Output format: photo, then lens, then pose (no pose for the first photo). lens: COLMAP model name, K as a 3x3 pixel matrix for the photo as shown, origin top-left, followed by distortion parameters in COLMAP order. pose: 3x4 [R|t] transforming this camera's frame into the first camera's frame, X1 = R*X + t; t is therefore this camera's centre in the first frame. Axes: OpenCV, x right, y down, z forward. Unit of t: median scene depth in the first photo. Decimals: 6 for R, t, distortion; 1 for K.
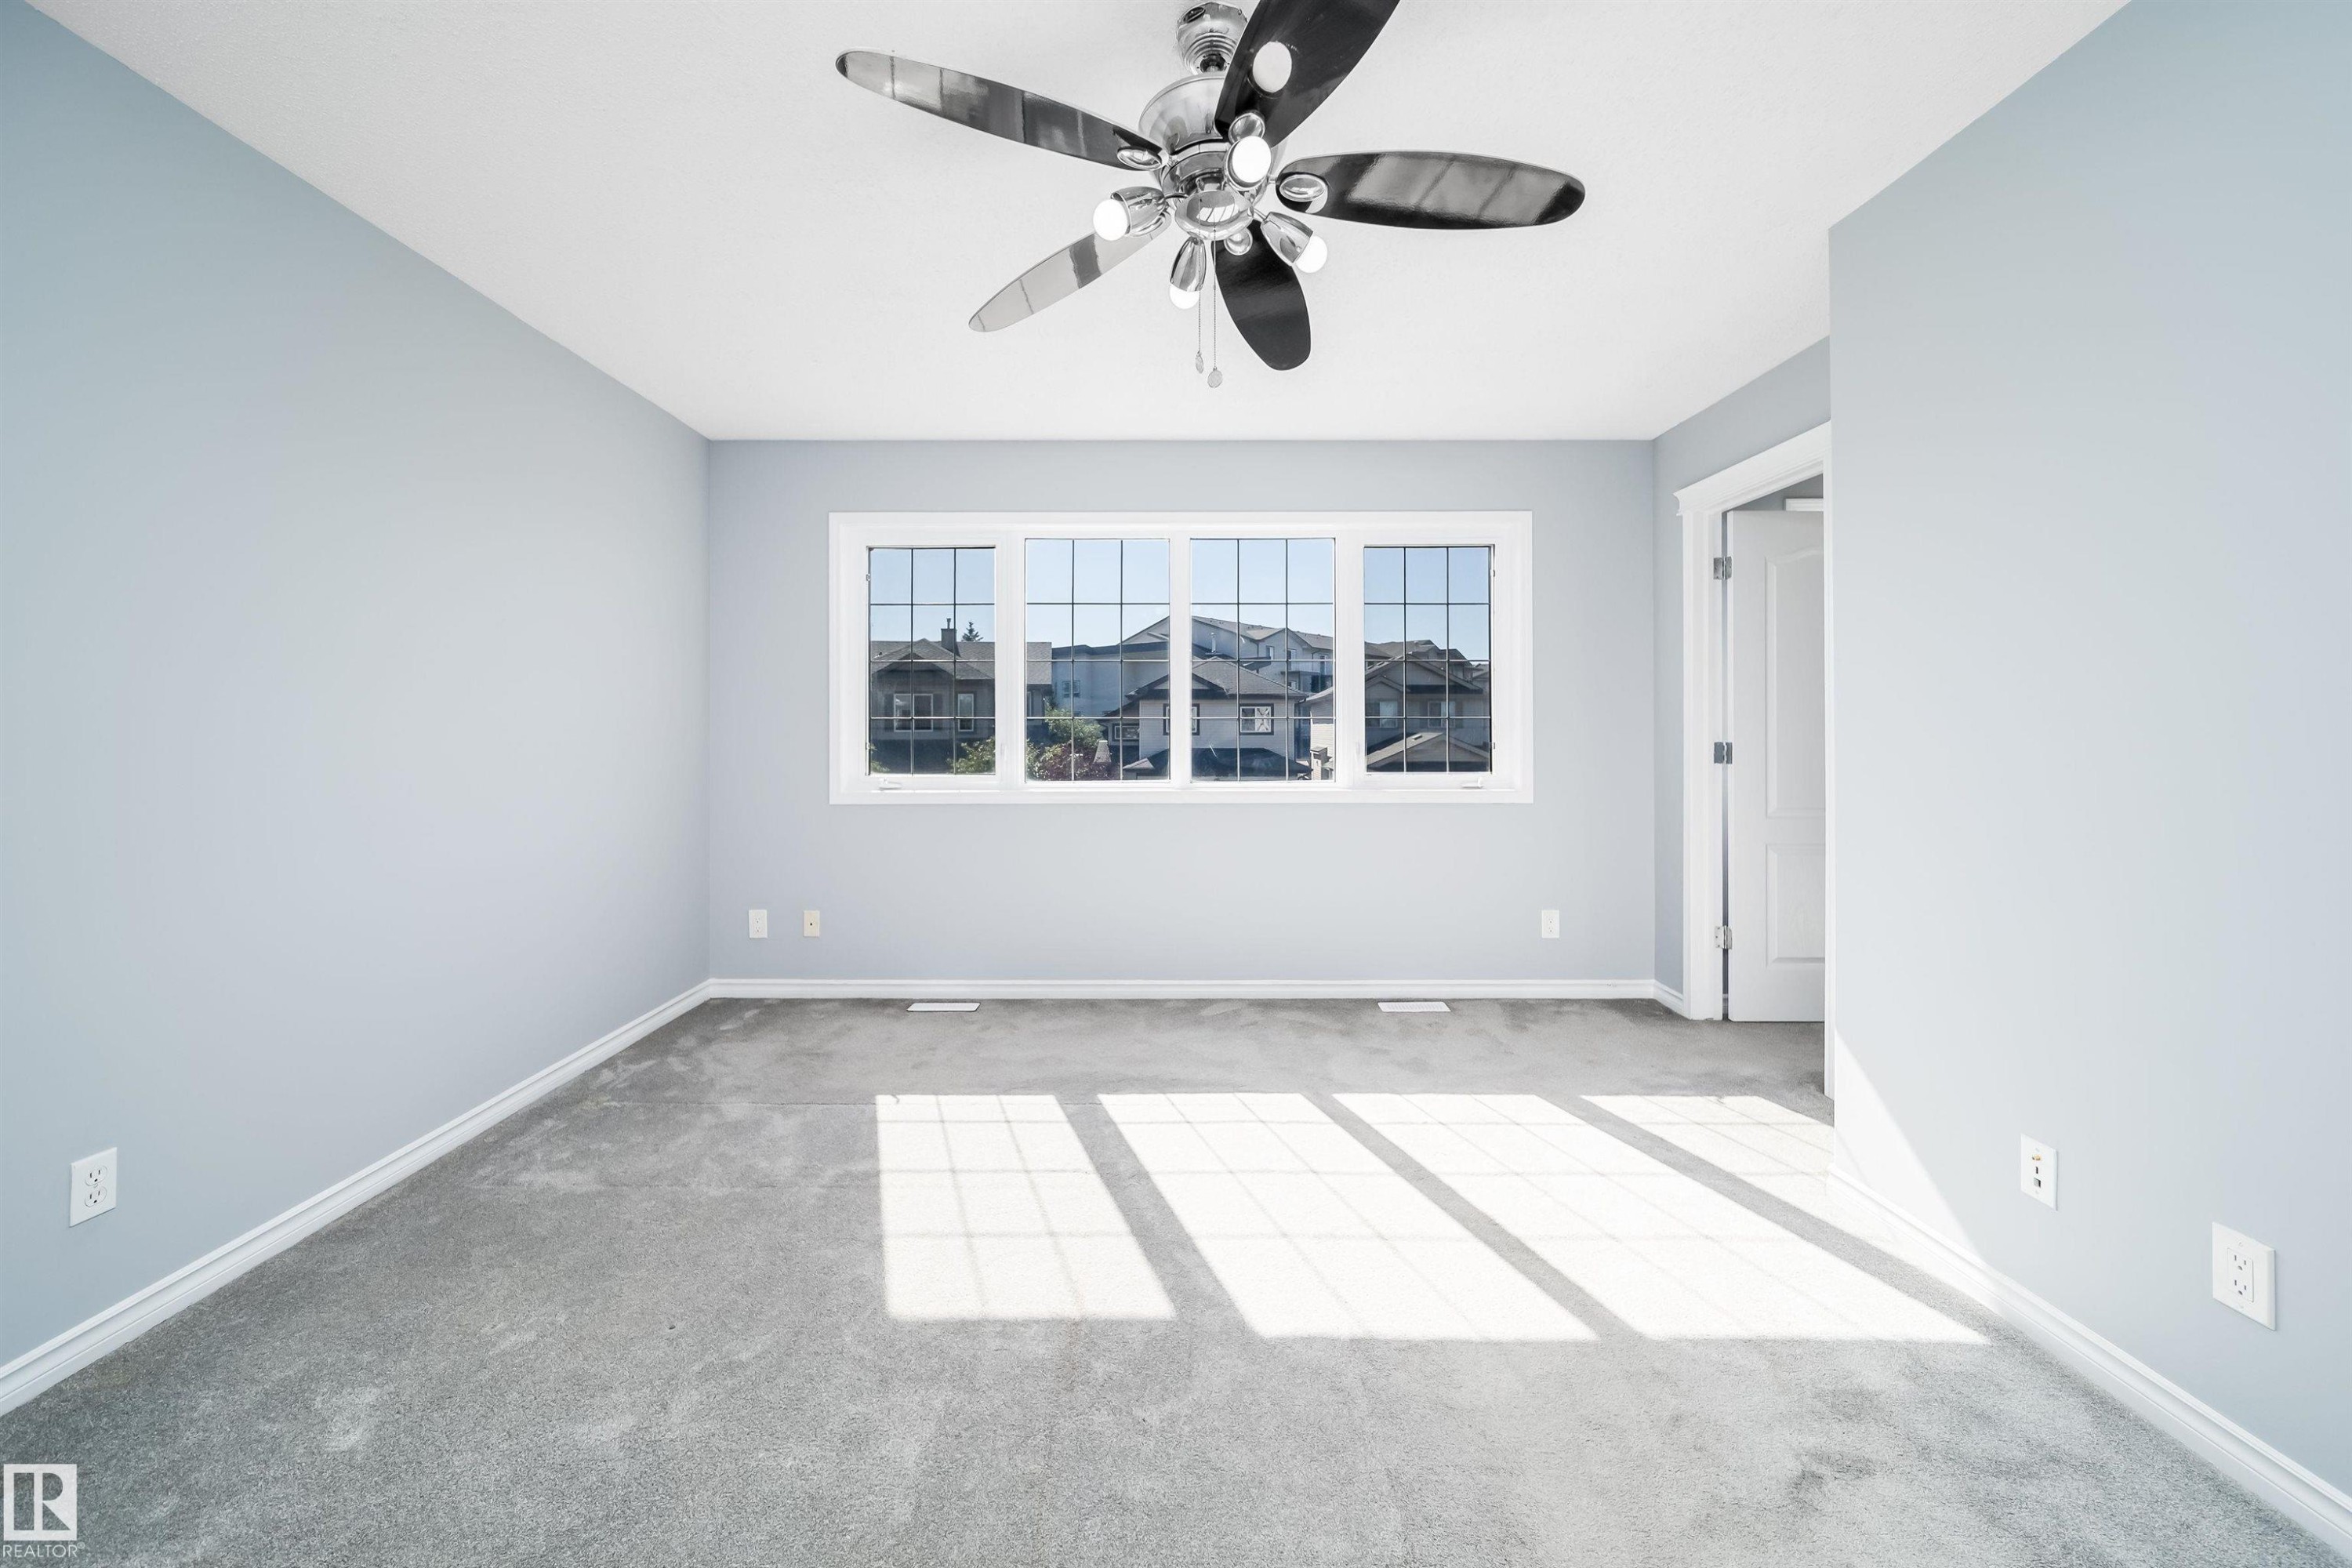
lens RADIAL K [[885.3, 0, 1174.5], [0, 885.3, 722.0], [0, 0, 1]] dist [-0.001725, 0.000054]
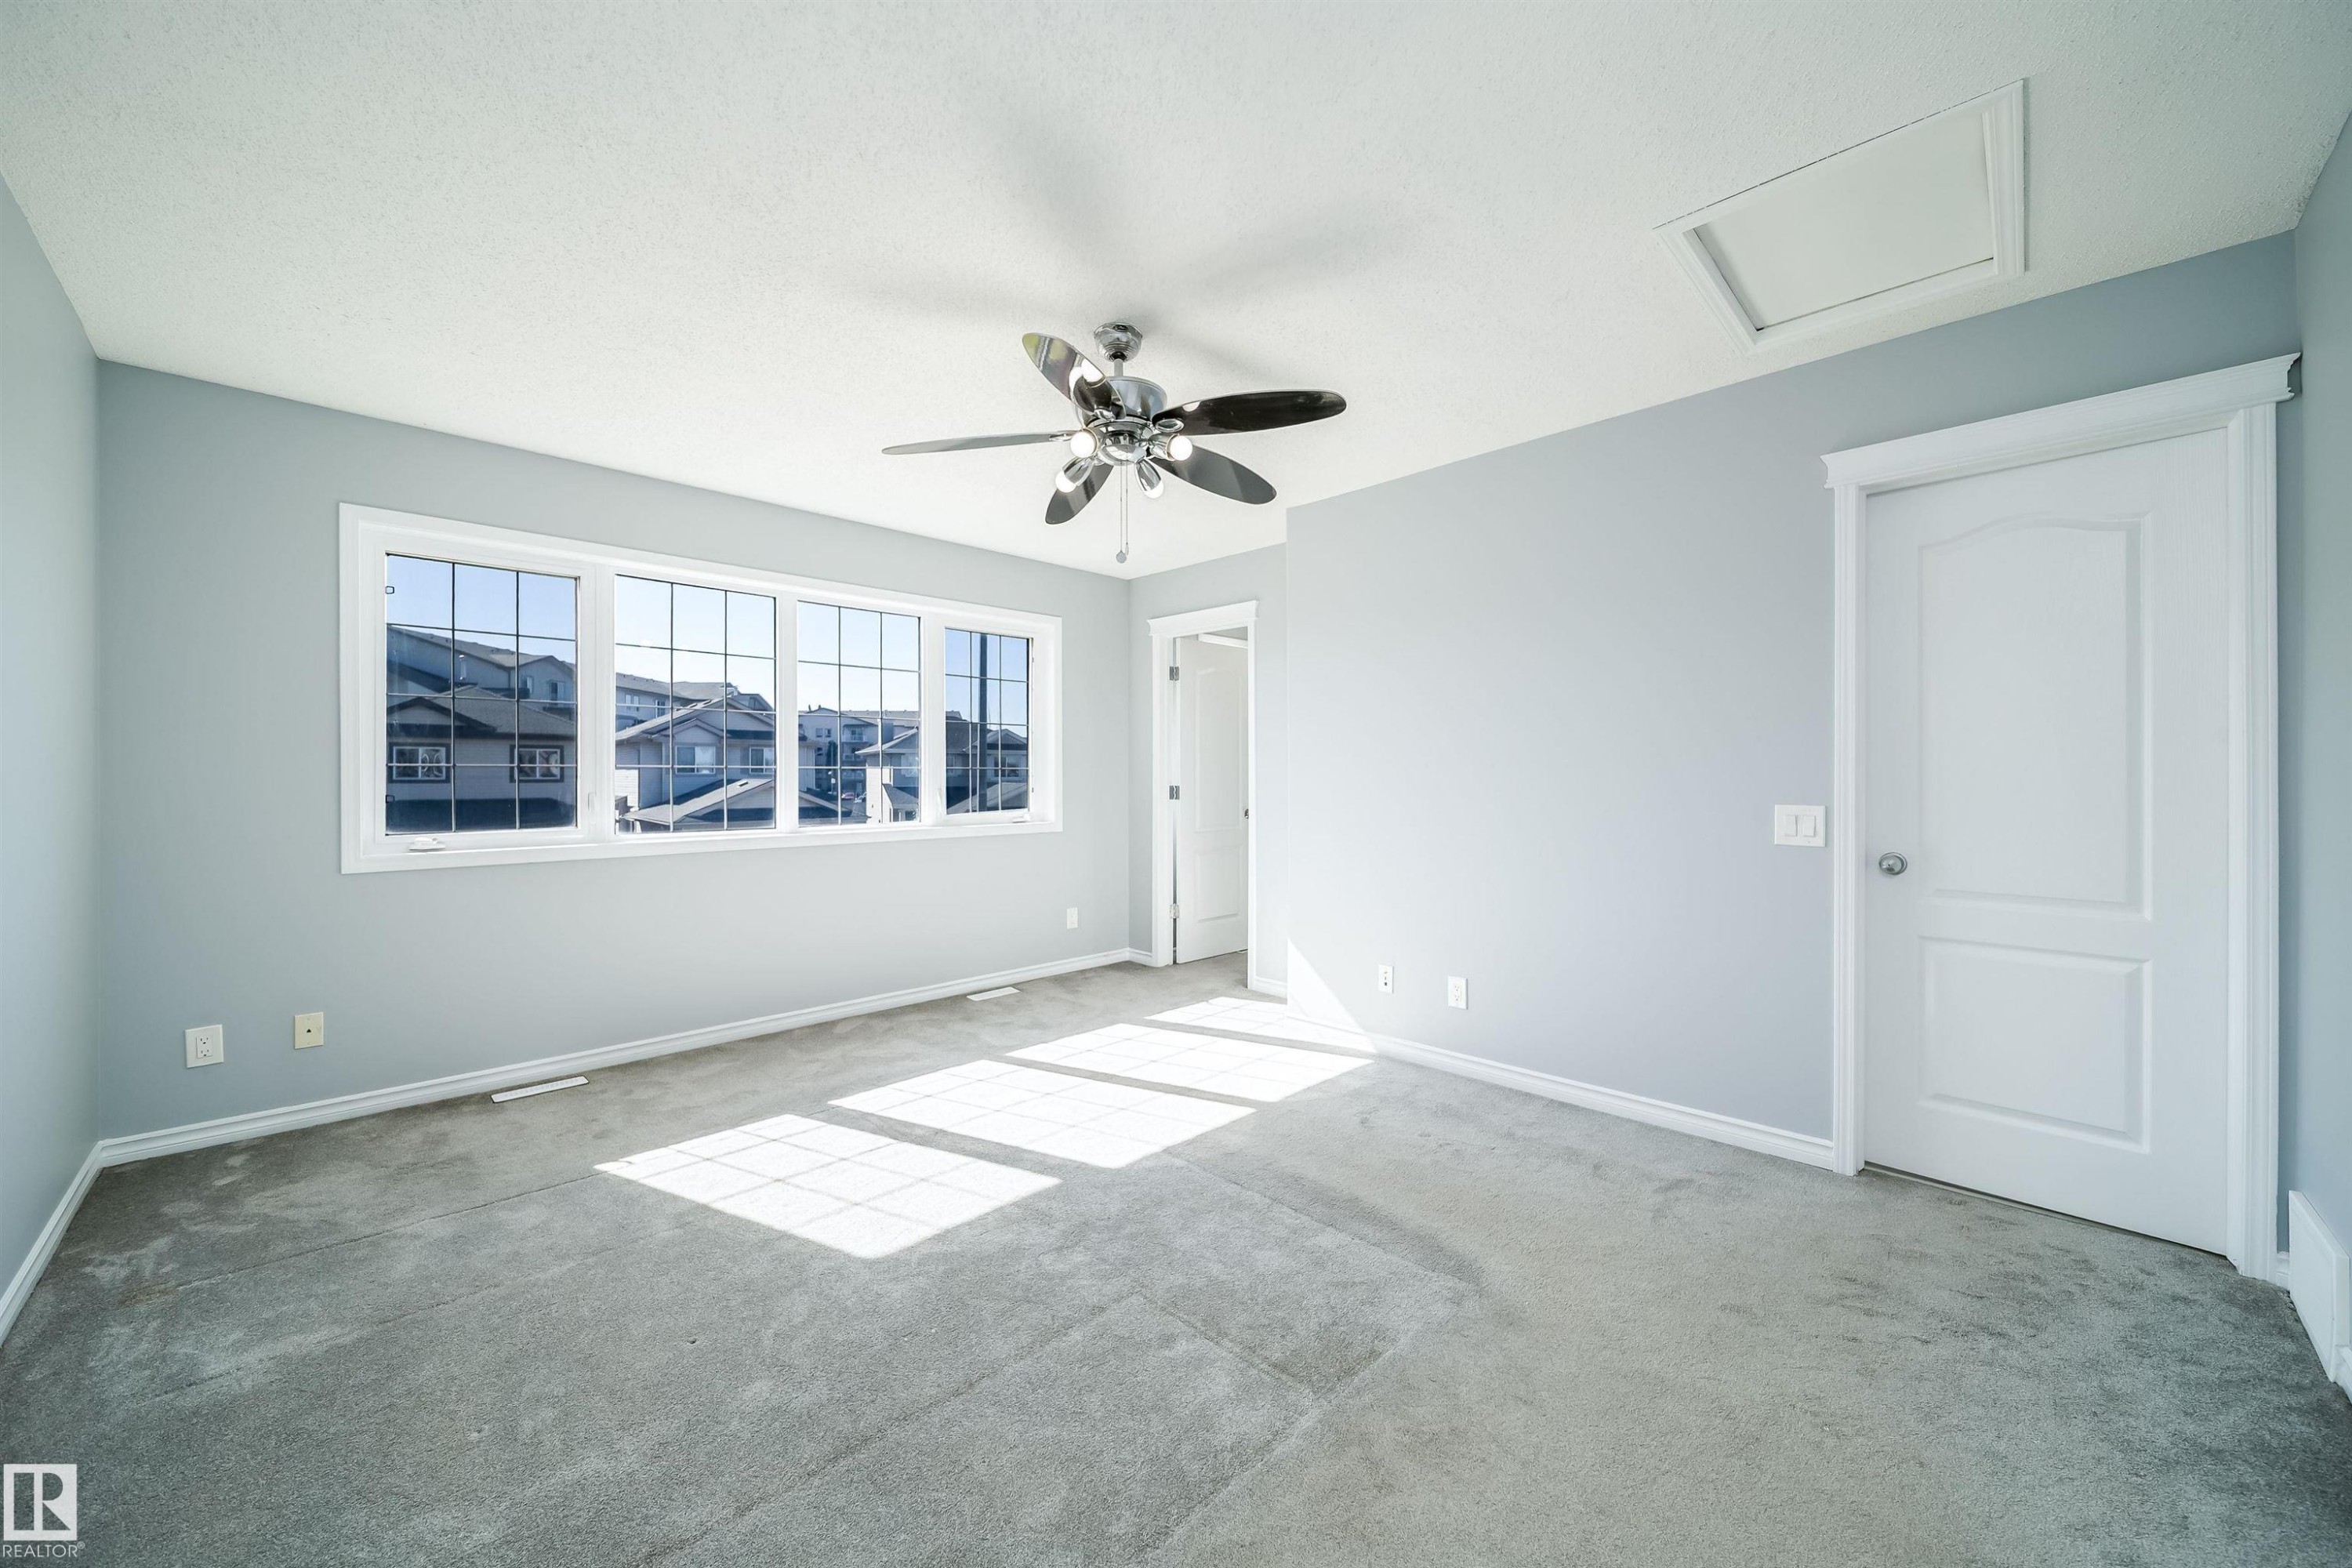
lens RADIAL K [[844.9, 0, 1187.3], [0, 844.9, 764.9], [0, 0, 1]] dist [-0.001826, -0.000280]
pose [[0.706489, 0.009203, 0.707664, -0.399801], [-0.006168, 0.999958, -0.006847, -0.003450], [-0.707697, 0.000473, 0.706516, -0.063810]]
